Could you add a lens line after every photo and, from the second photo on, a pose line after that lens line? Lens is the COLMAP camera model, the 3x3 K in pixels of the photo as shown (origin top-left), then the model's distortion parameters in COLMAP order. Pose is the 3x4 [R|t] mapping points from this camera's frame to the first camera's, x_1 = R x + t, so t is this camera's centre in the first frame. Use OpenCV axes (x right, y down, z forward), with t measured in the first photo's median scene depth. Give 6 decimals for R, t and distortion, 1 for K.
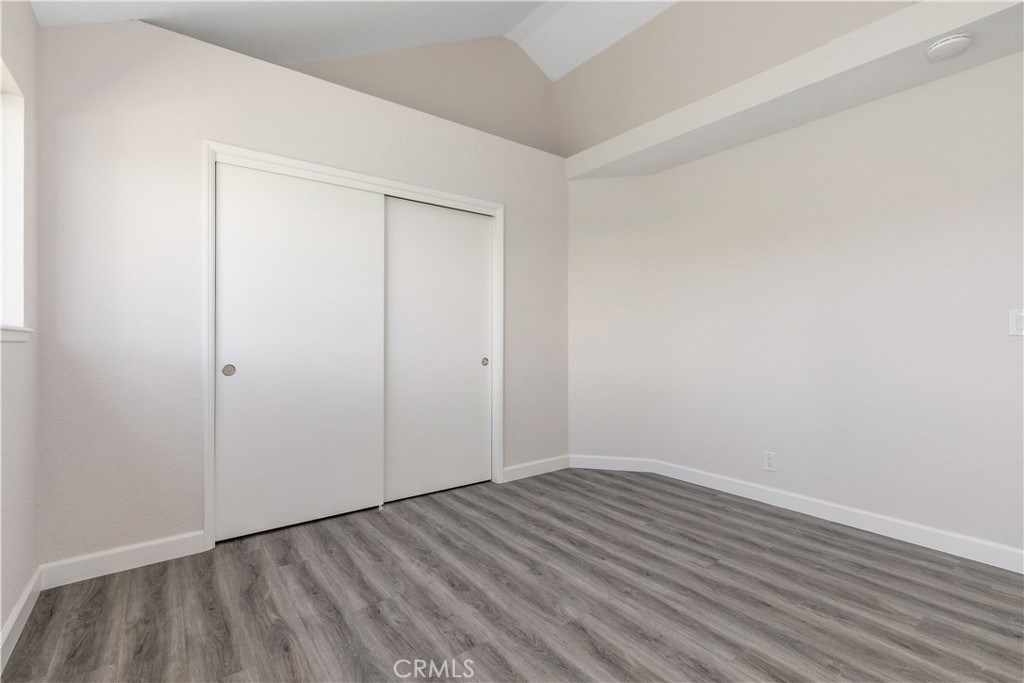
lens RADIAL K [[465.8, 0, 505.1], [0, 465.8, 337.9], [0, 0, 1]] dist [0.012971, -0.000203]
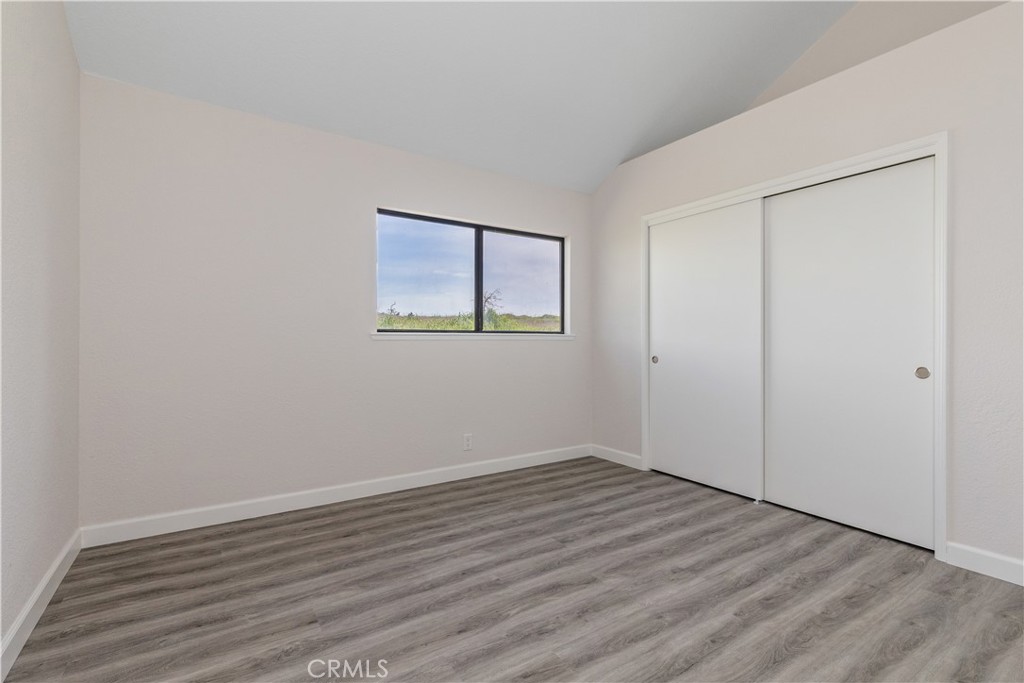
lens RADIAL K [[465.8, 0, 507.5], [0, 465.8, 337.7], [0, 0, 1]] dist [0.012971, -0.000203]
pose [[-0.063478, -0.005379, -0.997969, 0.993335], [-0.001984, 0.999984, -0.005264, 0.007214], [0.997981, 0.001646, -0.063488, 0.636232]]
